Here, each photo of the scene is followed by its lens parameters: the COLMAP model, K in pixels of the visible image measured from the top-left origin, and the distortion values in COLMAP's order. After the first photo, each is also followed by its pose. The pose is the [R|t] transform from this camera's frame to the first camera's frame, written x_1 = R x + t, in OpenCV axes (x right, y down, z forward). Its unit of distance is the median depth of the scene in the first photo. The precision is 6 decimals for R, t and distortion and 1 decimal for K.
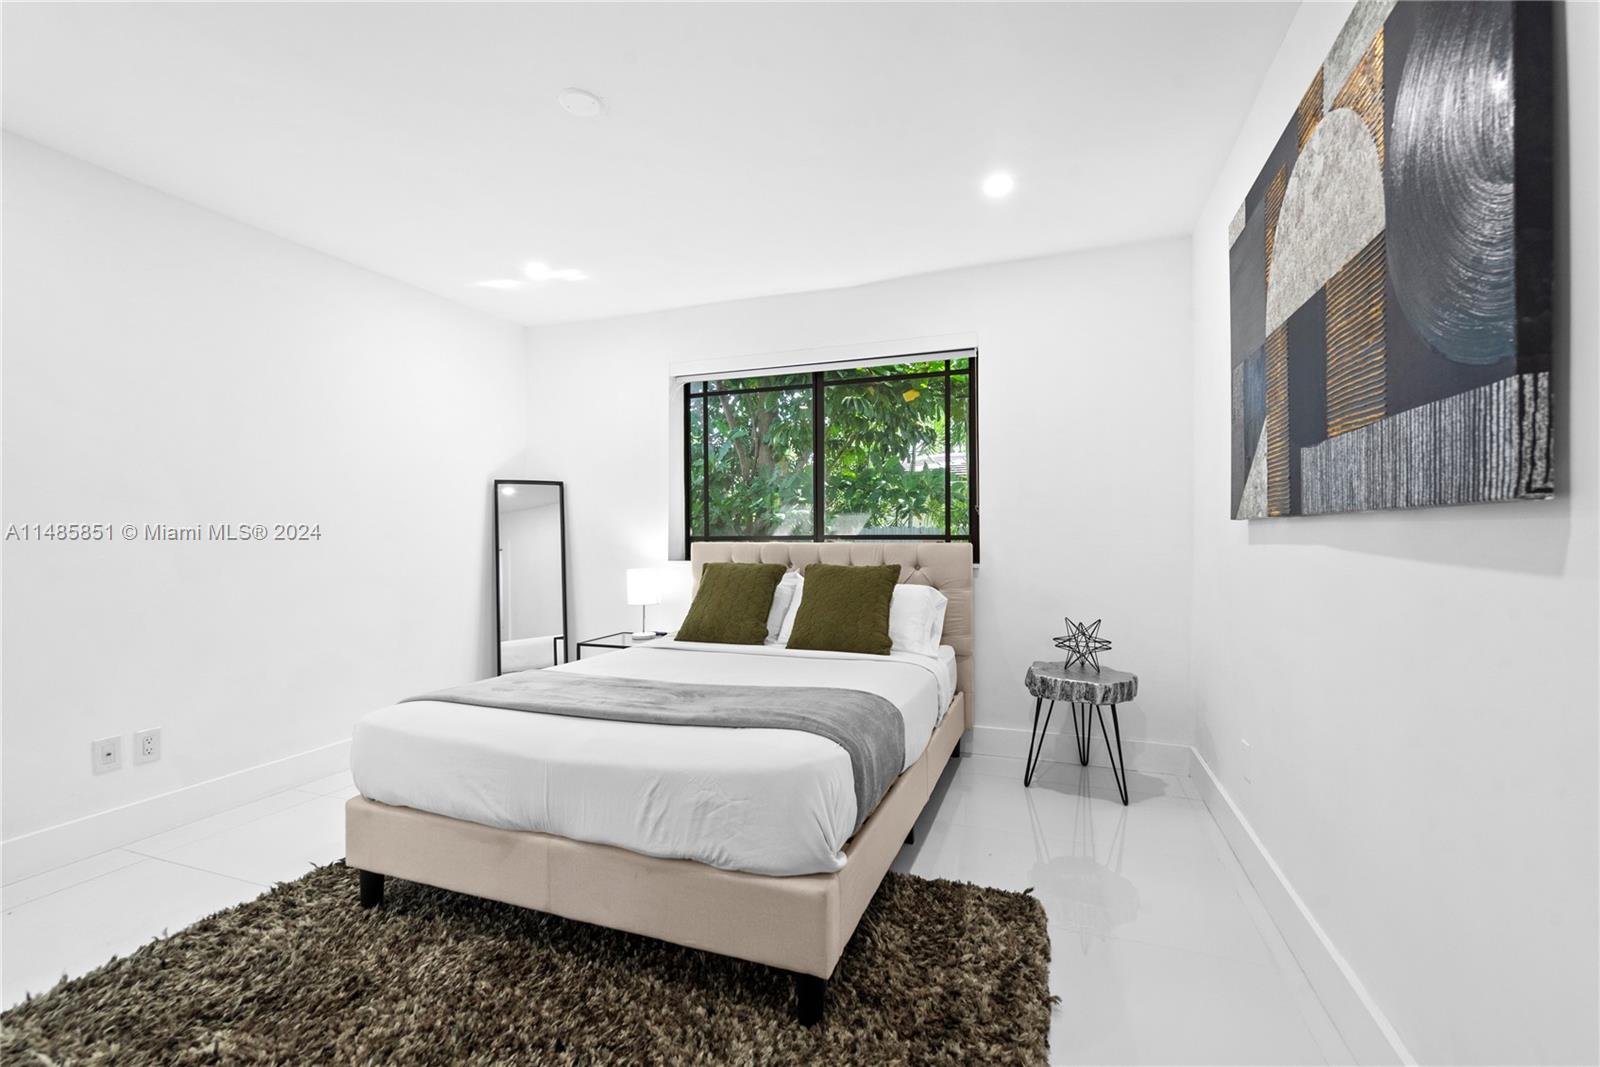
lens RADIAL K [[675.8, 0, 805.2], [0, 675.8, 541.5], [0, 0, 1]] dist [0.003419, 0.001156]
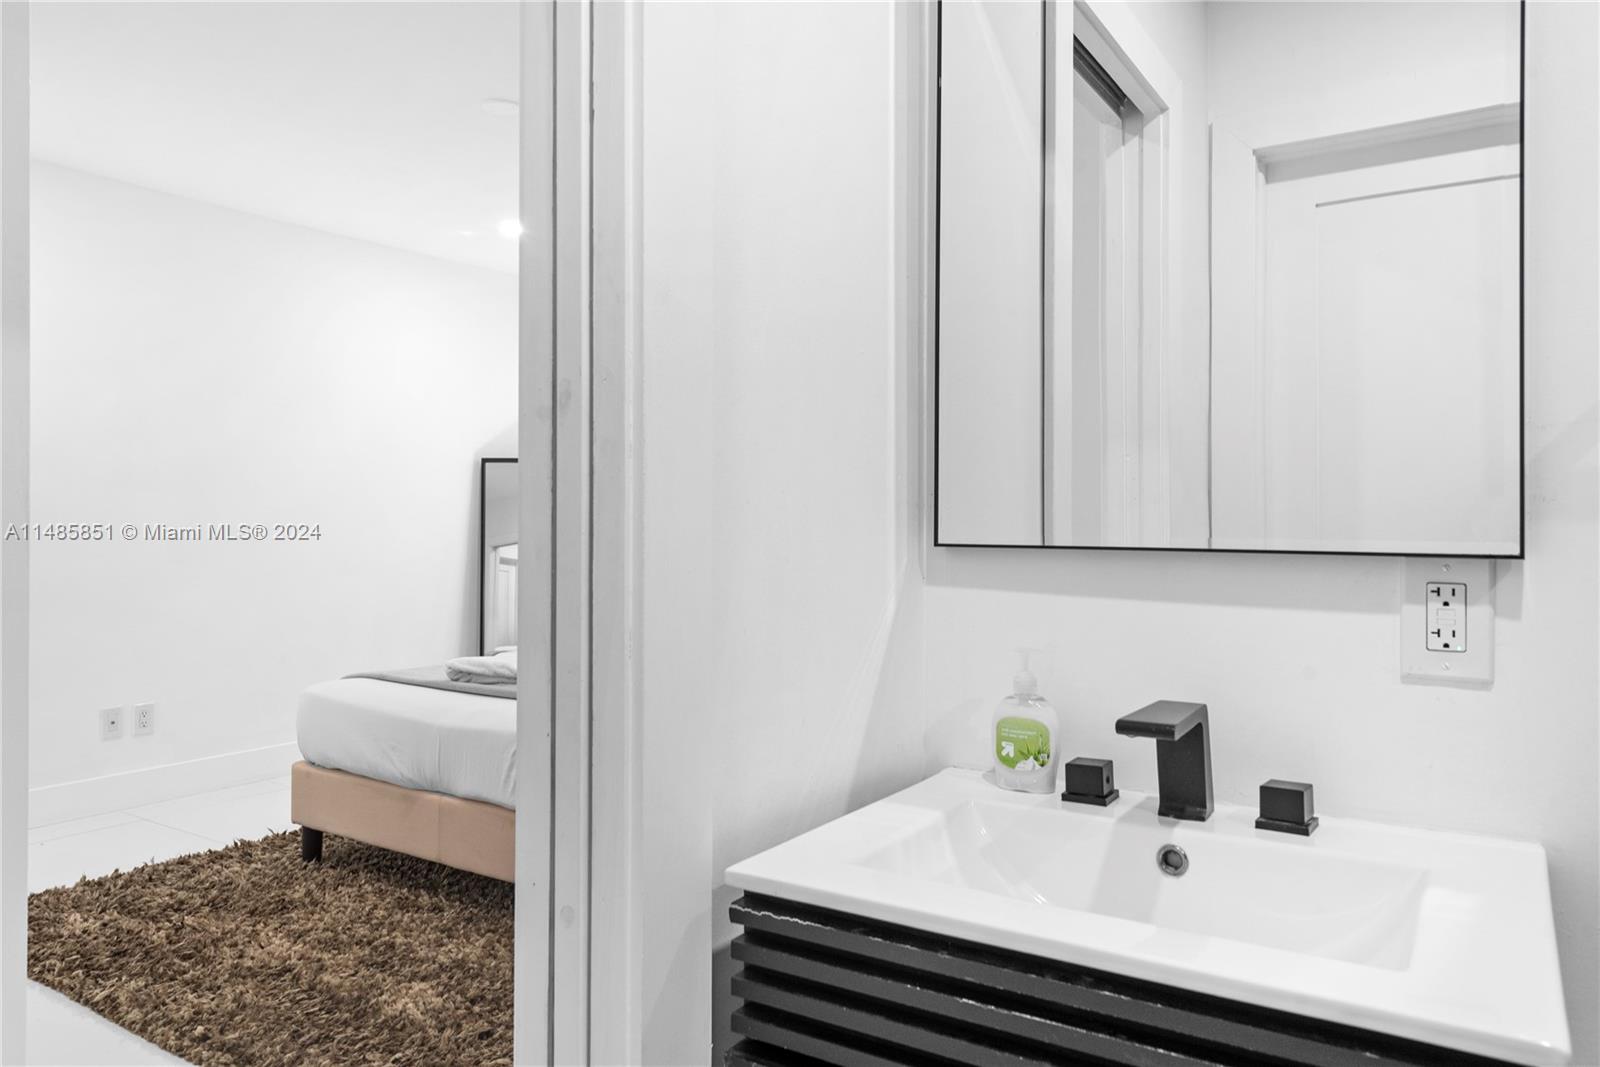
lens RADIAL K [[1074.5, 0, 795.8], [0, 1074.5, 521.2], [0, 0, 1]] dist [-0.001325, 0.002467]
pose [[0.973836, 0.014749, -0.226775, 0.532121], [-0.017798, 0.999777, -0.011408, -0.003394], [0.226556, 0.015145, 0.973880, -0.543458]]
